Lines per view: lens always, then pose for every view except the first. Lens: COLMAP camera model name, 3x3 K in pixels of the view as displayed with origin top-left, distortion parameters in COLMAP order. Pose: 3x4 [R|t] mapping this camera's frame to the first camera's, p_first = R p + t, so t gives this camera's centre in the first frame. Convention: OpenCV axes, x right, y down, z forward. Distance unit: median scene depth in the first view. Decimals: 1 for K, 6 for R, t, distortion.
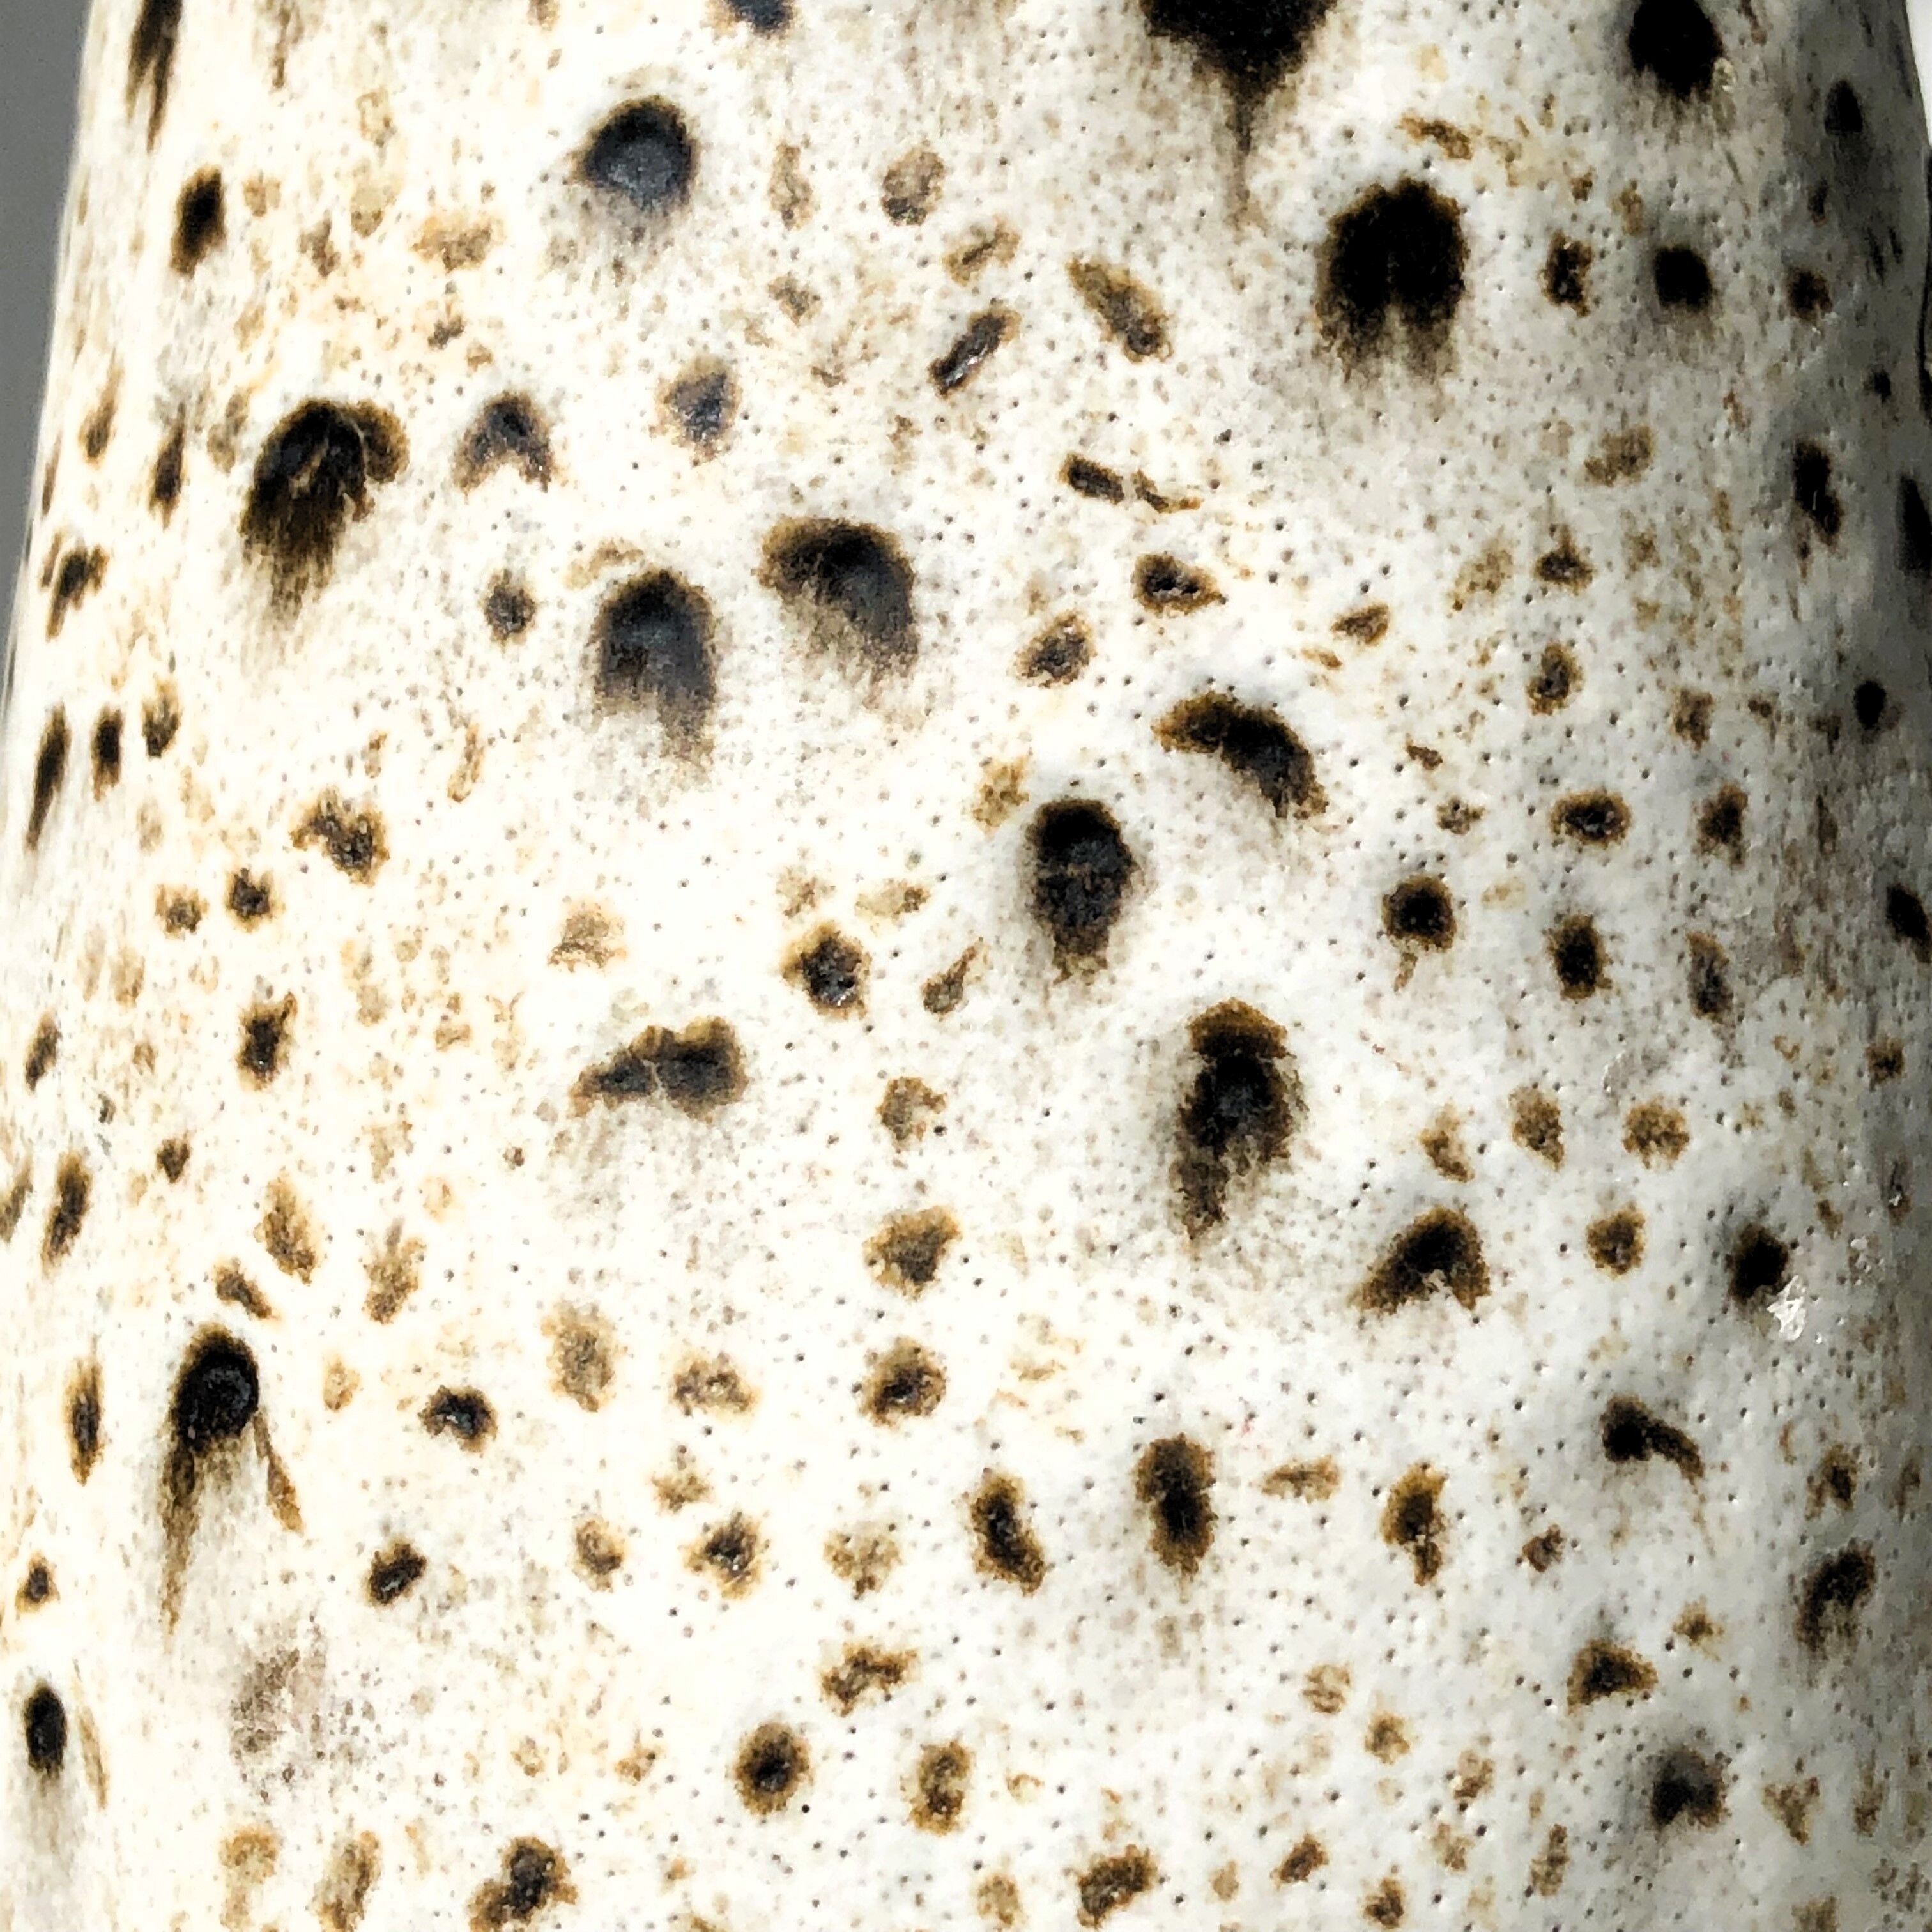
lens RADIAL K [[4722.2, 0, 1023.3], [0, 4722.2, 928.5], [0, 0, 1]] dist [0.134526, 0.000000]
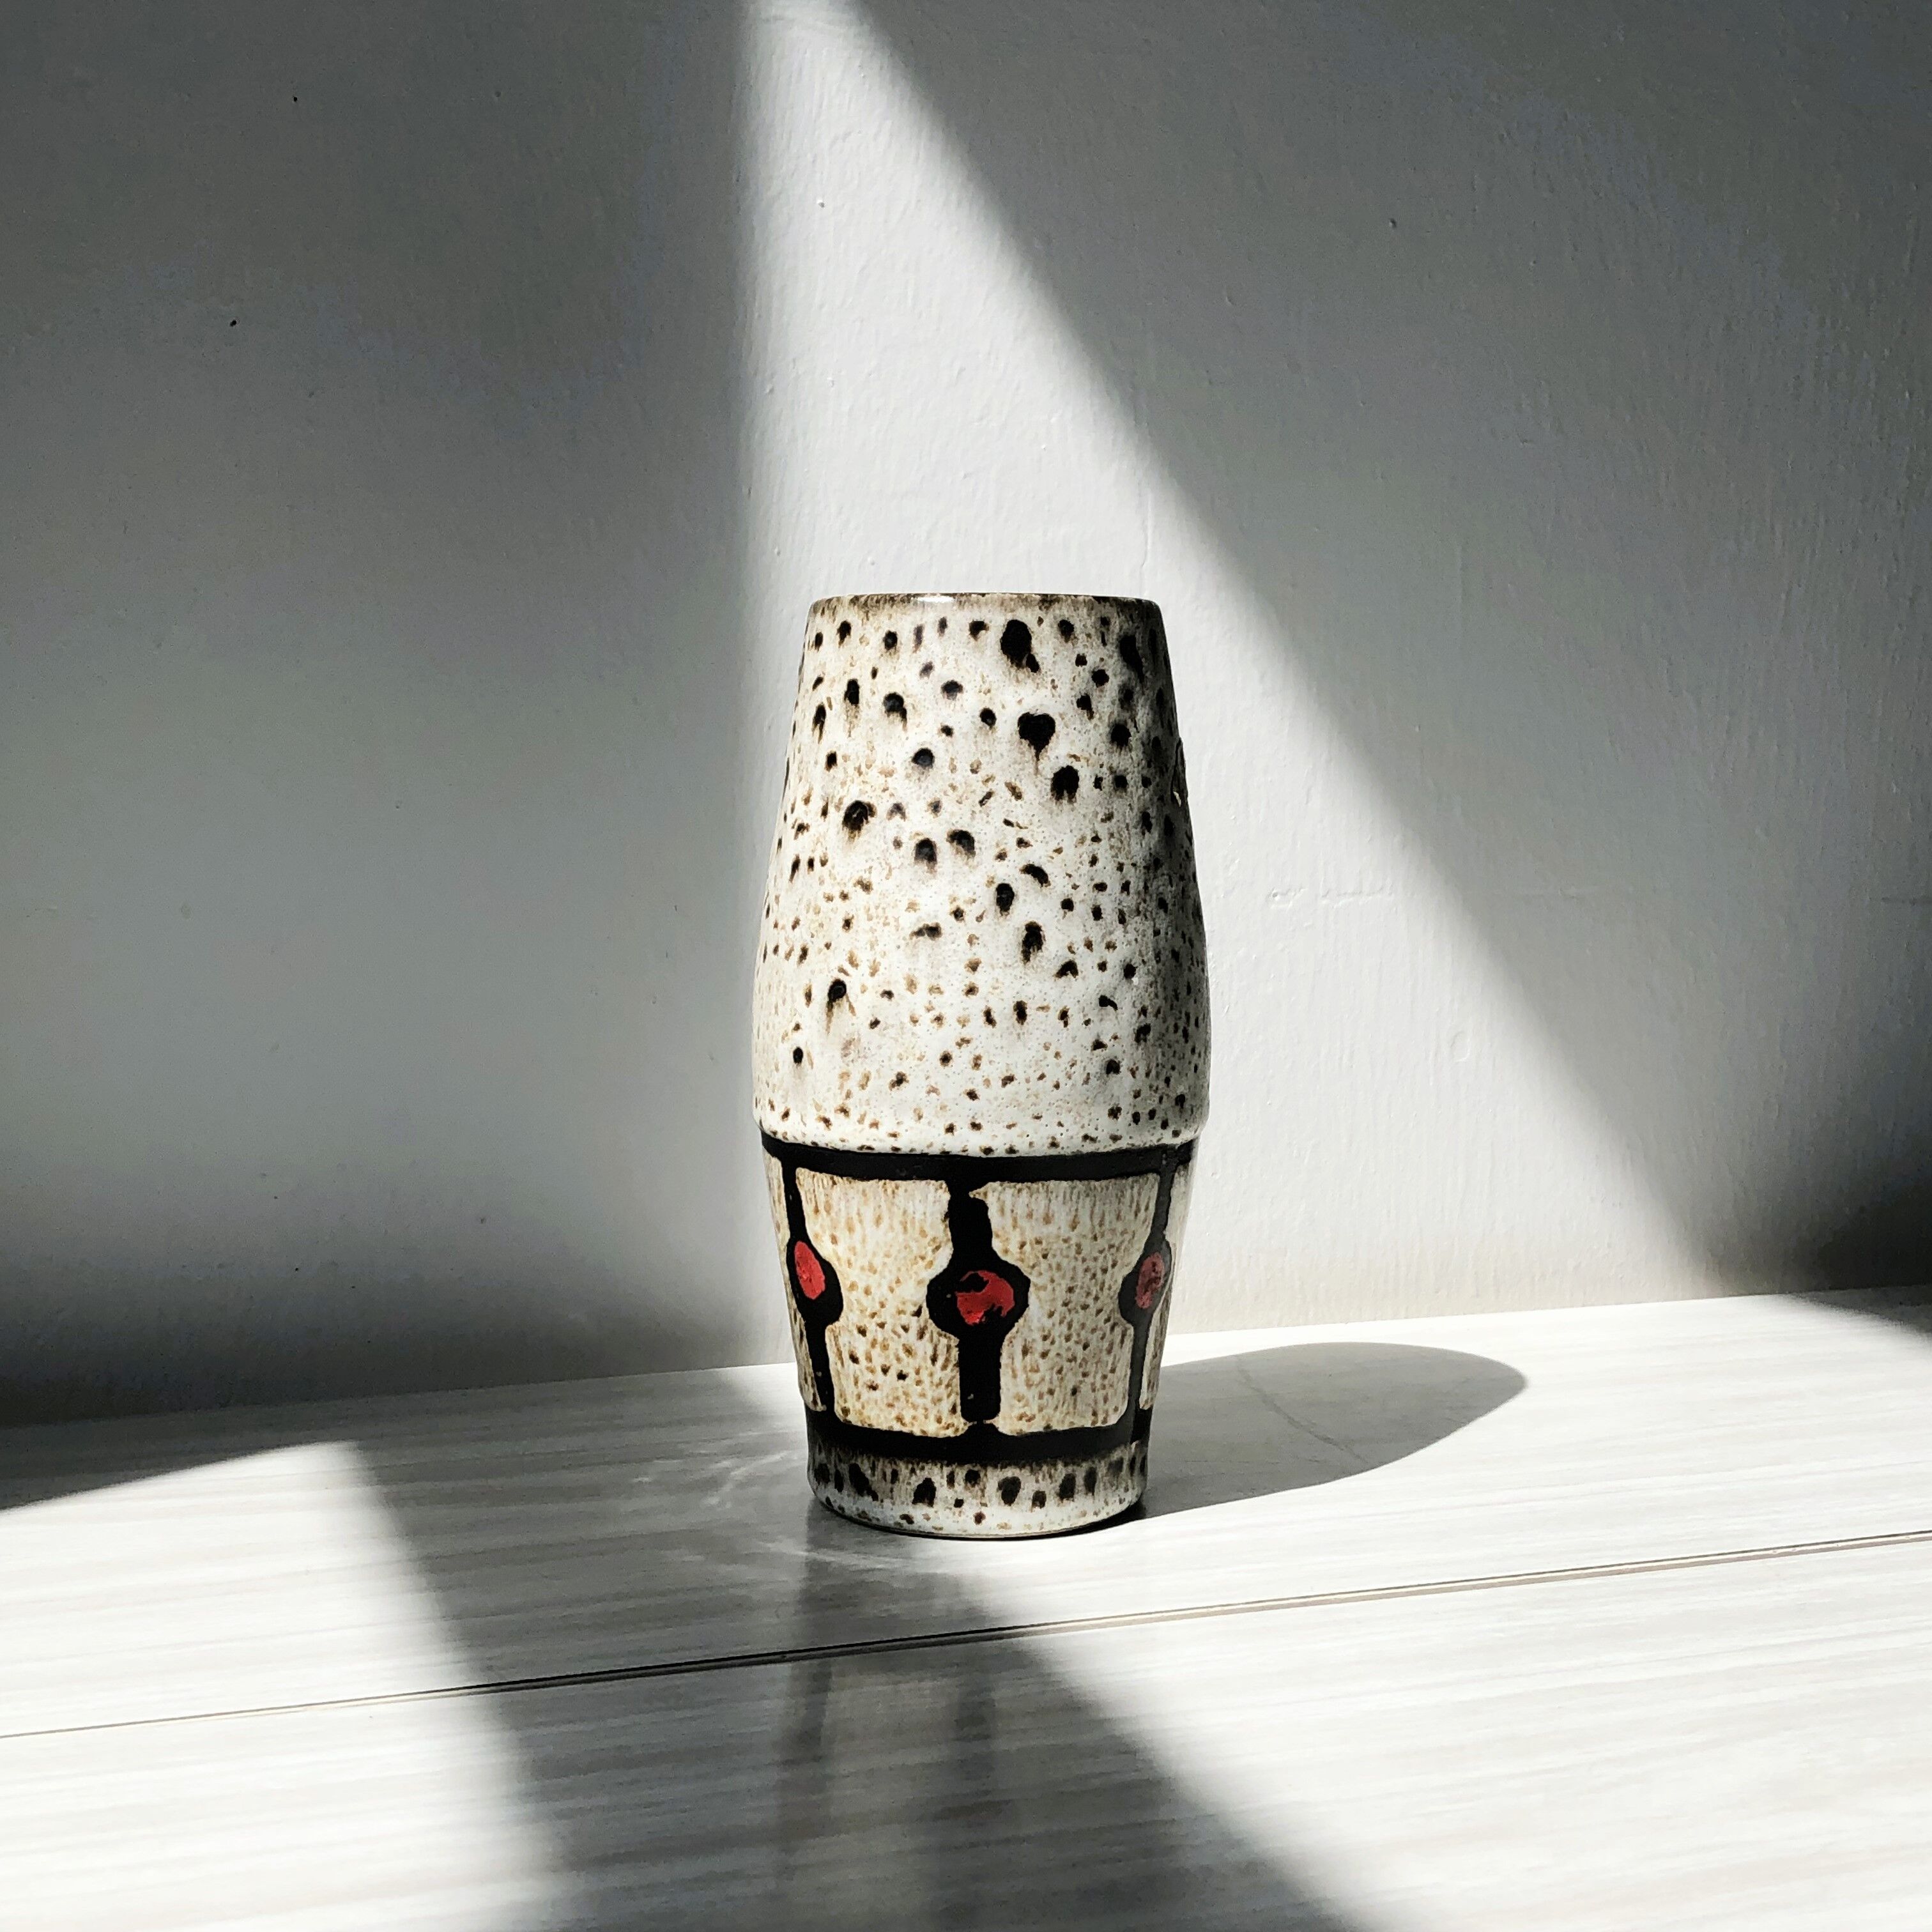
lens RADIAL K [[2885.2, 0, 964.9], [0, 2885.2, 965.4], [0, 0, 1]] dist [-0.290430, 0.000000]
pose [[0.999310, 0.017657, 0.032686, -0.137497], [-0.019658, 0.997886, 0.061947, -0.133968], [-0.031523, -0.062547, 0.997544, -2.251624]]
